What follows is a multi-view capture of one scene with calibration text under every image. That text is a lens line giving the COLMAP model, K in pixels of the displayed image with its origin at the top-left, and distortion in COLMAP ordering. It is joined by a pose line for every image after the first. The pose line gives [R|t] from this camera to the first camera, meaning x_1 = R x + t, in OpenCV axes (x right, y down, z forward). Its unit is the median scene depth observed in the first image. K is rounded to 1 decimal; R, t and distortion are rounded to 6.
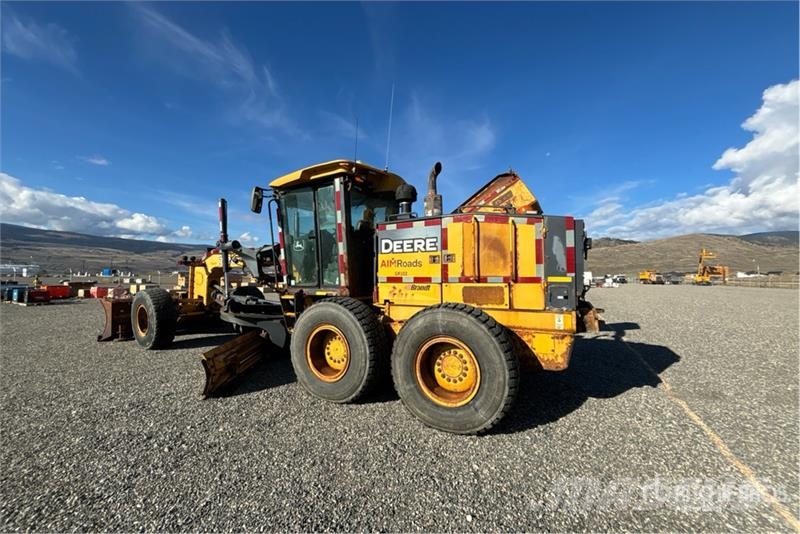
lens RADIAL K [[318.5, 0, 400.3], [0, 318.5, 272.6], [0, 0, 1]] dist [0.000806, -0.000093]
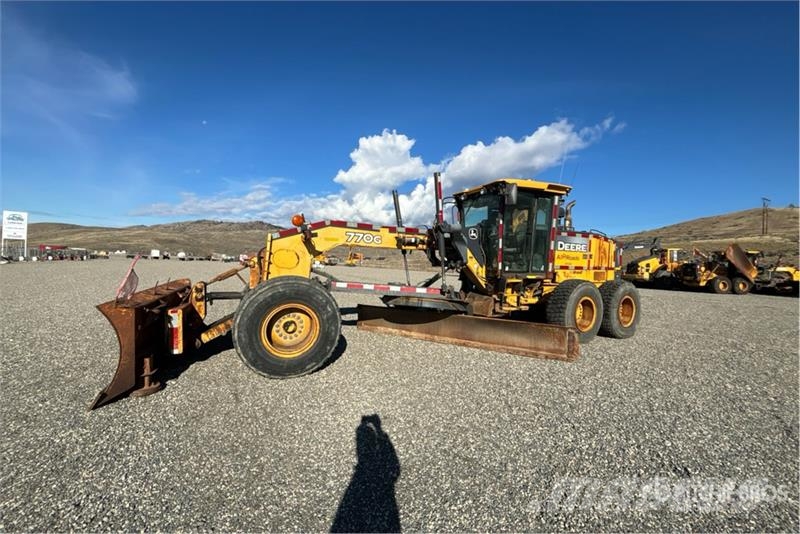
lens RADIAL K [[318.5, 0, 402.4], [0, 318.5, 265.0], [0, 0, 1]] dist [0.000806, -0.000093]
pose [[0.533611, 0.009525, 0.845676, -0.126163], [-0.042991, 0.998949, 0.015875, 0.001326], [-0.844636, -0.044827, 0.533460, 0.058348]]
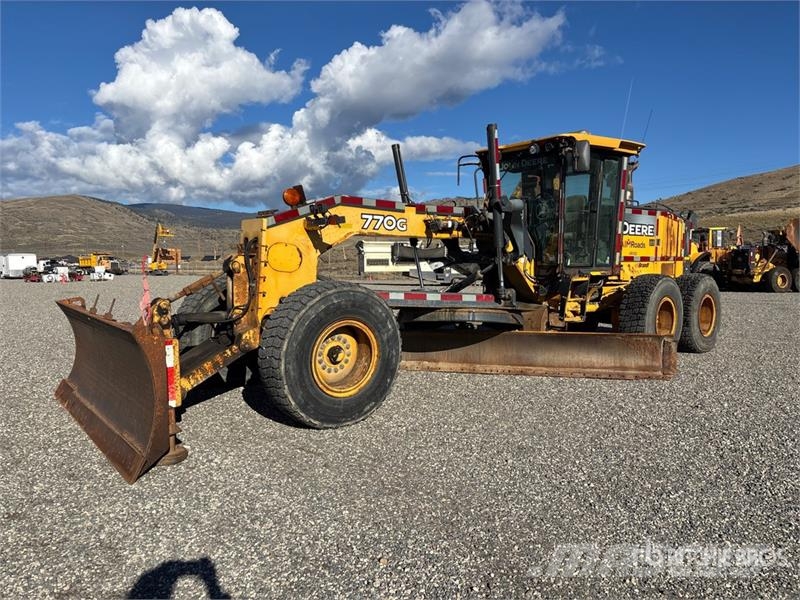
lens RADIAL K [[598.3, 0, 401.8], [0, 598.3, 298.4], [0, 0, 1]] dist [0.041392, -0.037718]
pose [[0.308896, -0.055852, 0.949455, -0.159953], [-0.010826, 0.998003, 0.062230, 0.002694], [-0.951034, -0.029502, 0.307674, 0.077241]]
